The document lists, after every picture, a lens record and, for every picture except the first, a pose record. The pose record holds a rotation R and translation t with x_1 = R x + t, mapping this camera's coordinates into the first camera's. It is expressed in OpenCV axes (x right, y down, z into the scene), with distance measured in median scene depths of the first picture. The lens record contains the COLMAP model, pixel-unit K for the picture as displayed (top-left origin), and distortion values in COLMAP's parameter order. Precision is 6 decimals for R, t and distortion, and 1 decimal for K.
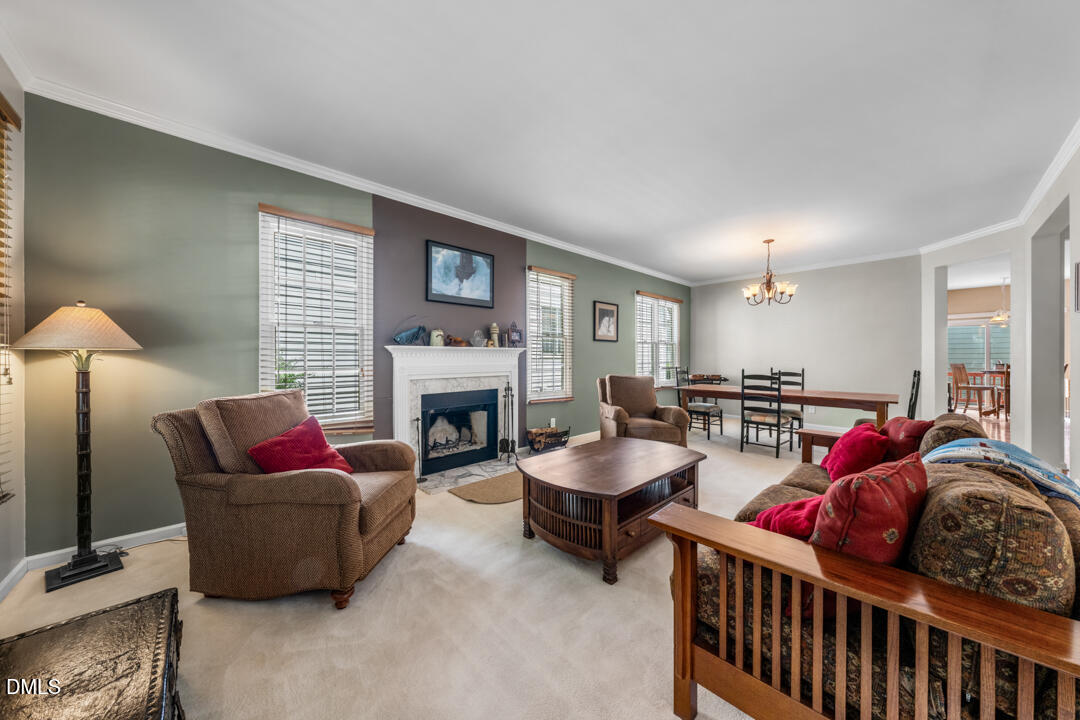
lens RADIAL K [[365.4, 0, 539.6], [0, 365.4, 356.2], [0, 0, 1]] dist [0.000919, 0.000102]
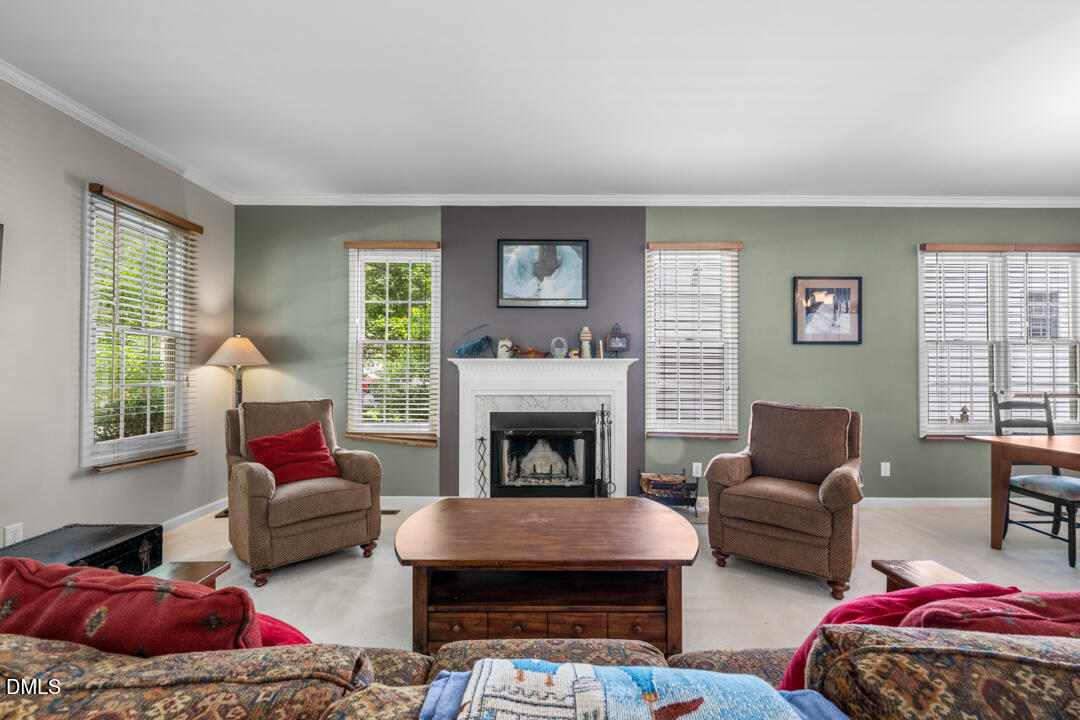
lens RADIAL K [[453.9, 0, 541.6], [0, 453.9, 366.1], [0, 0, 1]] dist [-0.001145, -0.000085]
pose [[0.730293, -0.005152, -0.683115, 0.483212], [-0.000427, 0.999968, -0.007998, 0.000114], [0.683134, 0.006132, 0.730267, 0.240975]]
